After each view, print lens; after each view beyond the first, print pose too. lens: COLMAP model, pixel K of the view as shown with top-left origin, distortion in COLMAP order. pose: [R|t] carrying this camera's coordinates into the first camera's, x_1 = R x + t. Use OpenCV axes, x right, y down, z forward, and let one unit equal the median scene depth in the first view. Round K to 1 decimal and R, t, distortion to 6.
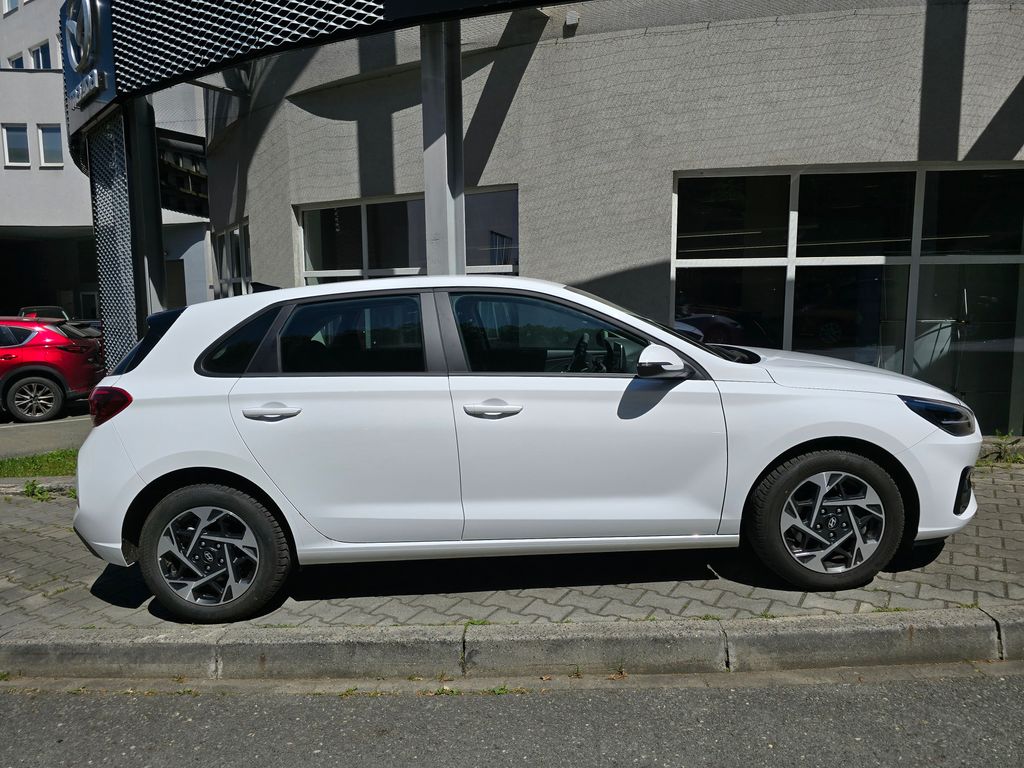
lens RADIAL K [[696.9, 0, 512.0], [0, 696.9, 384.0], [0, 0, 1]] dist [0.034379, -0.039655]
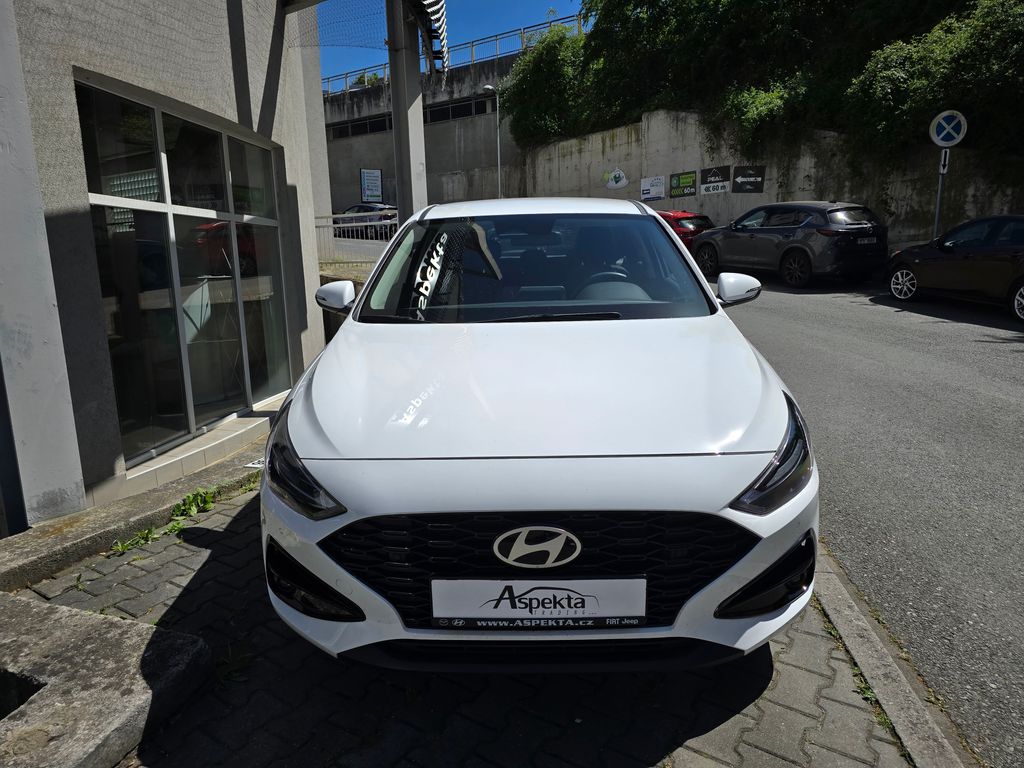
lens RADIAL K [[696.9, 0, 512.0], [0, 696.9, 384.0], [0, 0, 1]] dist [0.034379, -0.039655]
pose [[-0.010431, -0.158954, 0.987231, -1.141782], [0.135479, 0.977956, 0.158892, -0.090292], [-0.990725, 0.135407, 0.011334, 1.294125]]
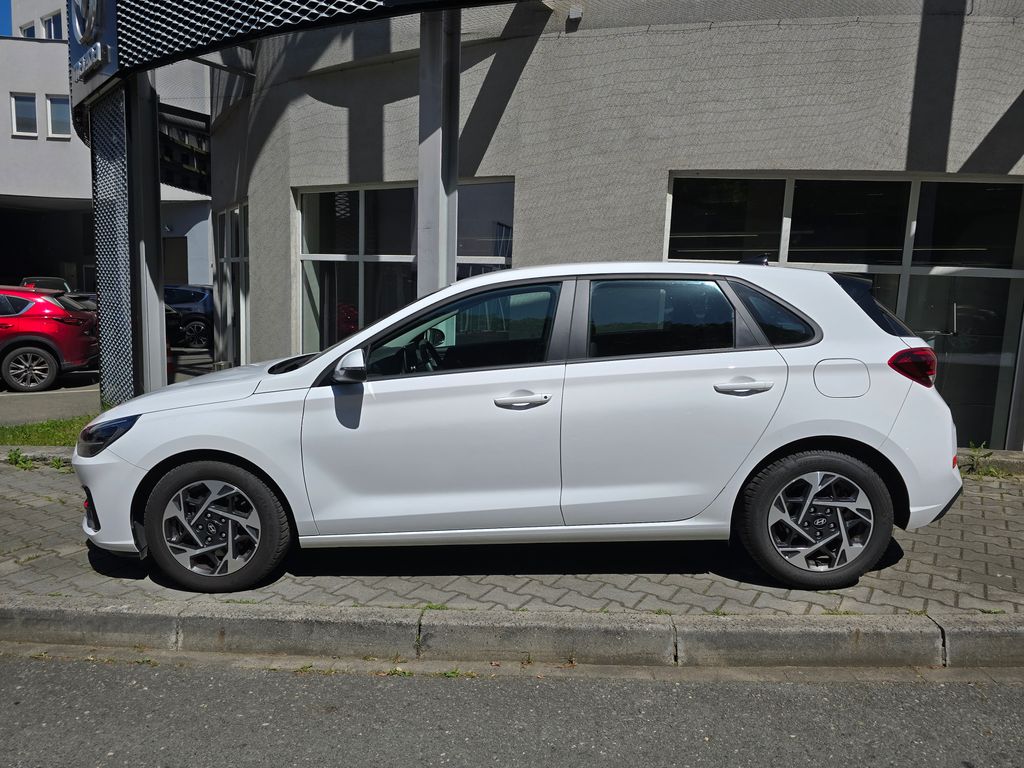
lens RADIAL K [[696.9, 0, 512.0], [0, 696.9, 384.0], [0, 0, 1]] dist [0.034379, -0.039655]
pose [[0.998975, 0.045248, -0.001431, 0.046282], [-0.045229, 0.998913, 0.011243, 0.000727], [0.001939, -0.011167, 0.999936, -0.012006]]
